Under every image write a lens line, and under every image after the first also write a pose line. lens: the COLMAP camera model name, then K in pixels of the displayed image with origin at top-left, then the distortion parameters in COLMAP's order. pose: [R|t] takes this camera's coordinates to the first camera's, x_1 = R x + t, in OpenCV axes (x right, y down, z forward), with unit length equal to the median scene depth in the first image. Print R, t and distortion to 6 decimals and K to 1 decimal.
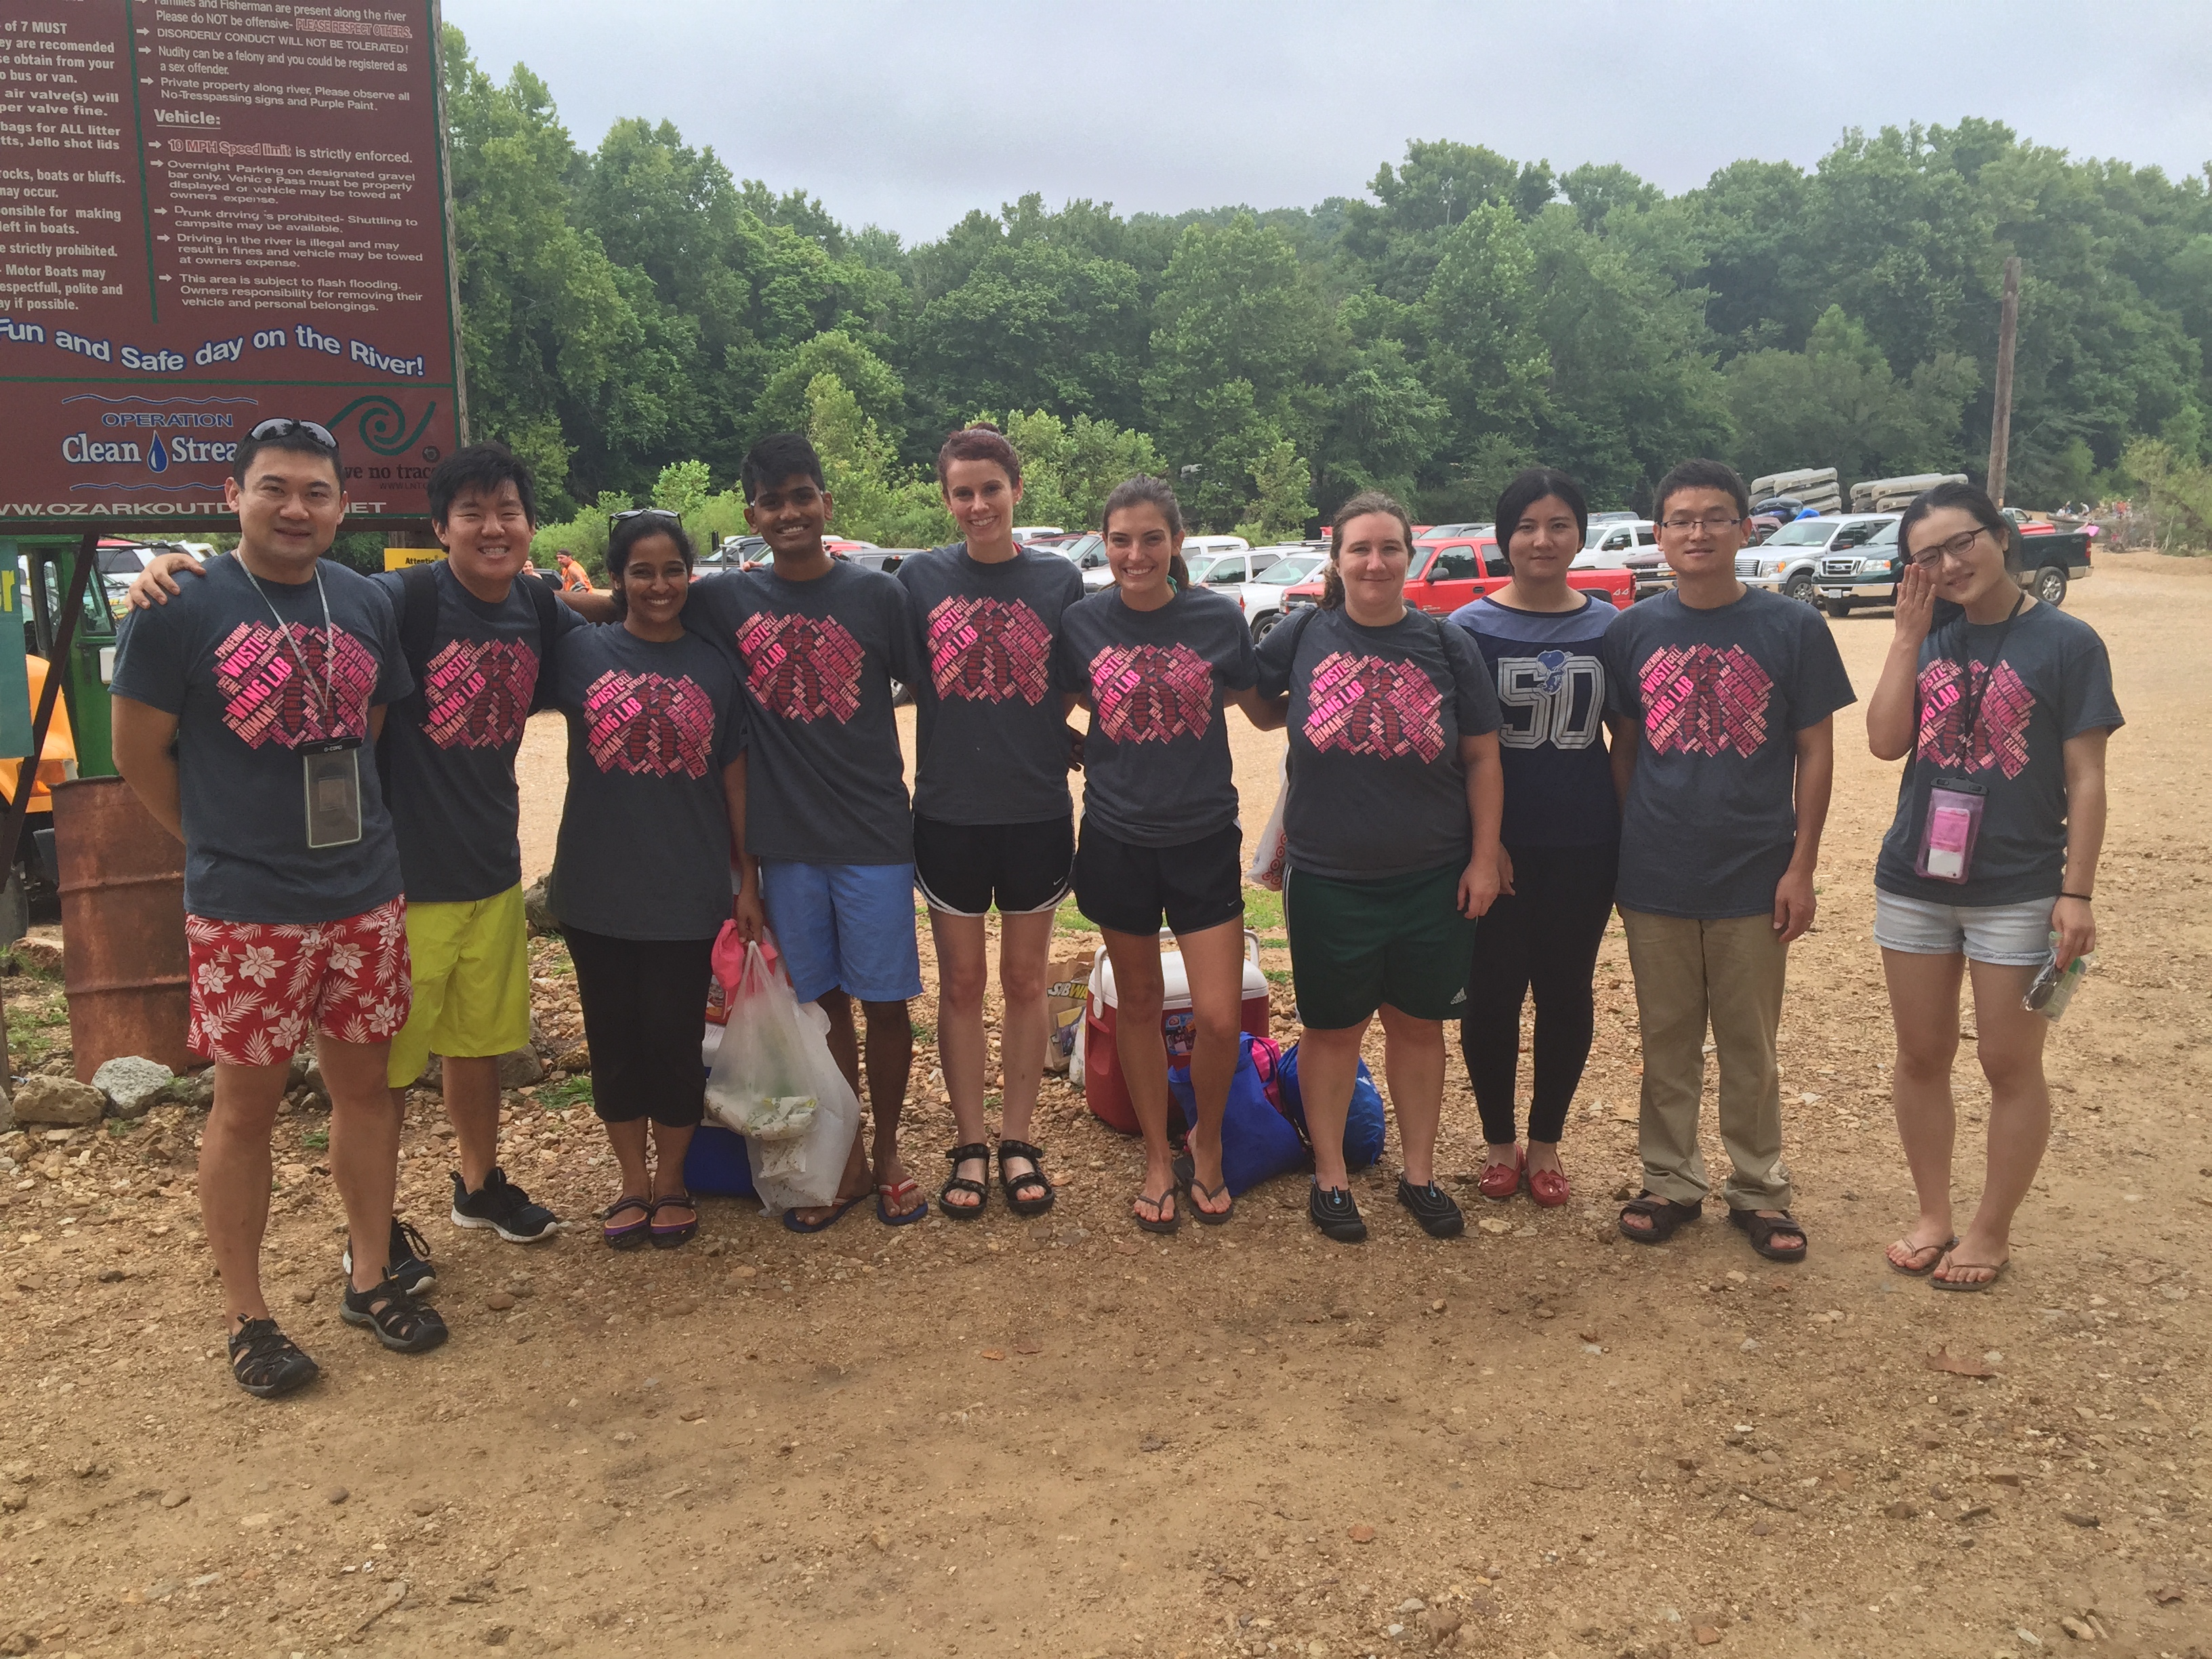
lens RADIAL K [[1856.1, 0, 1104.7], [0, 1856.1, 811.7], [0, 0, 1]] dist [0.073846, -0.118991]
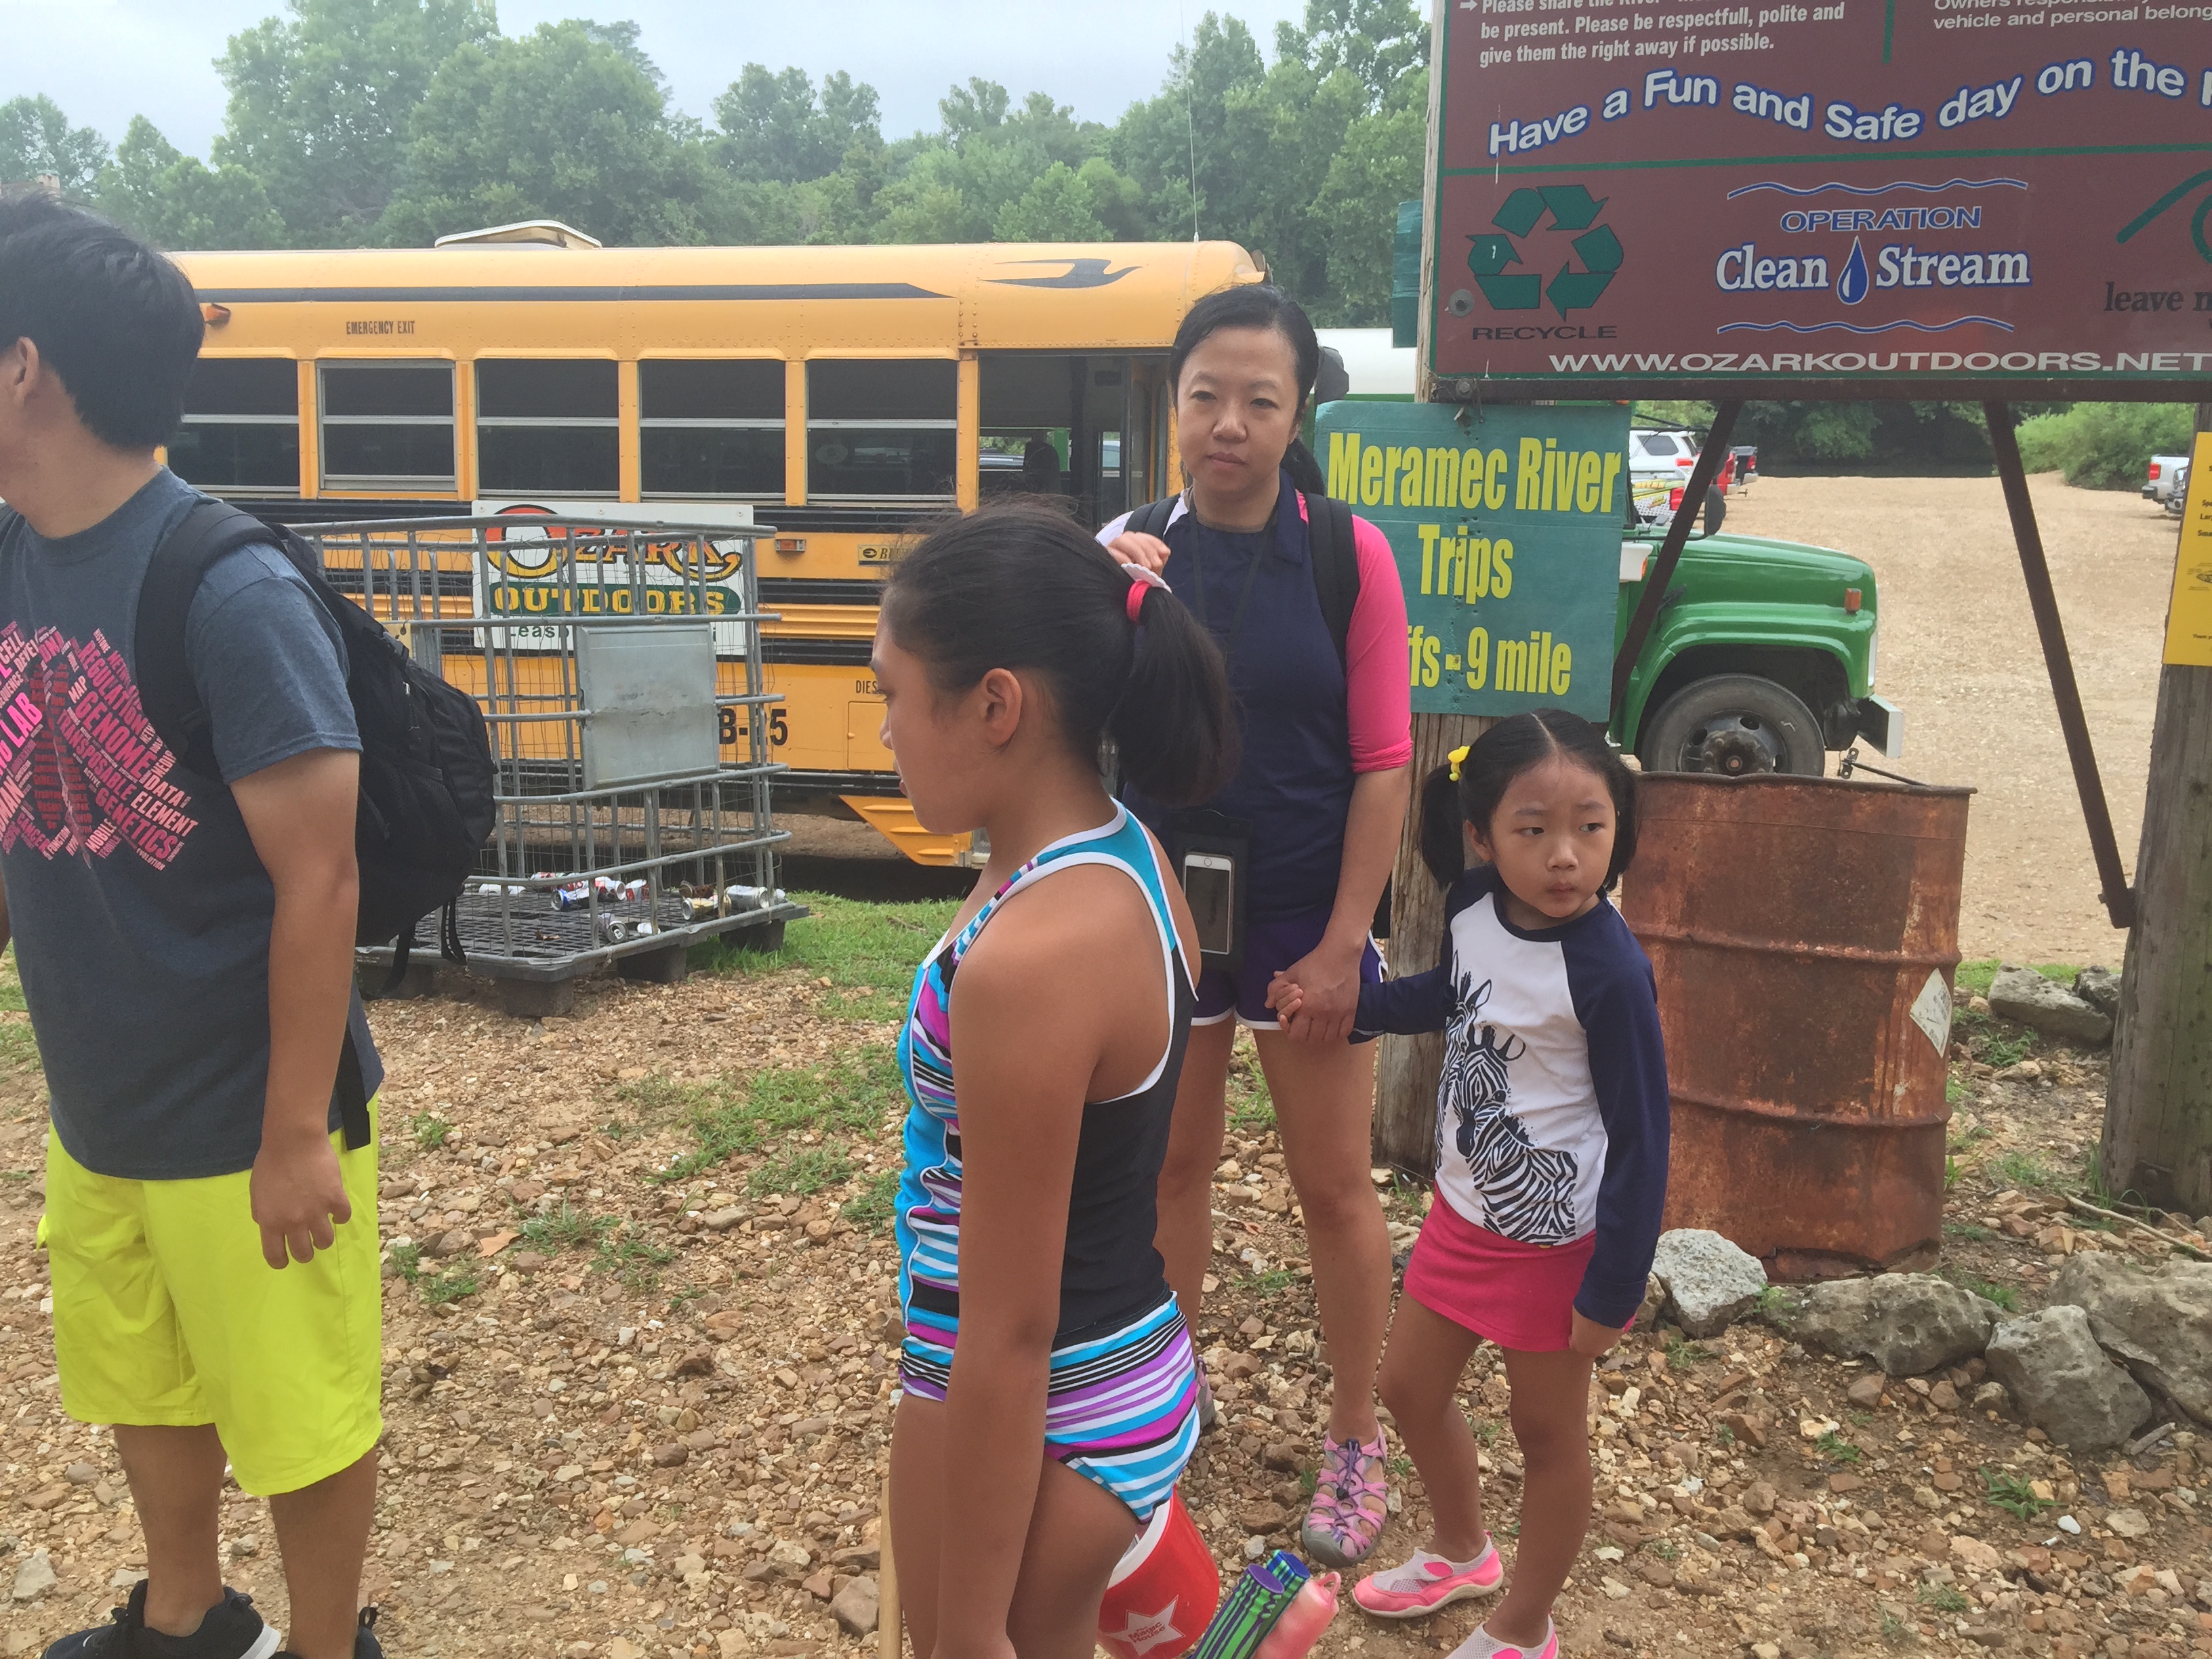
lens RADIAL K [[1856.1, 0, 1154.1], [0, 1856.1, 828.8], [0, 0, 1]] dist [0.073846, -0.118991]
pose [[0.764047, 0.156769, -0.625824, -0.264464], [-0.115546, 0.987595, 0.106327, -0.045824], [0.634730, -0.008928, 0.772683, 0.363005]]
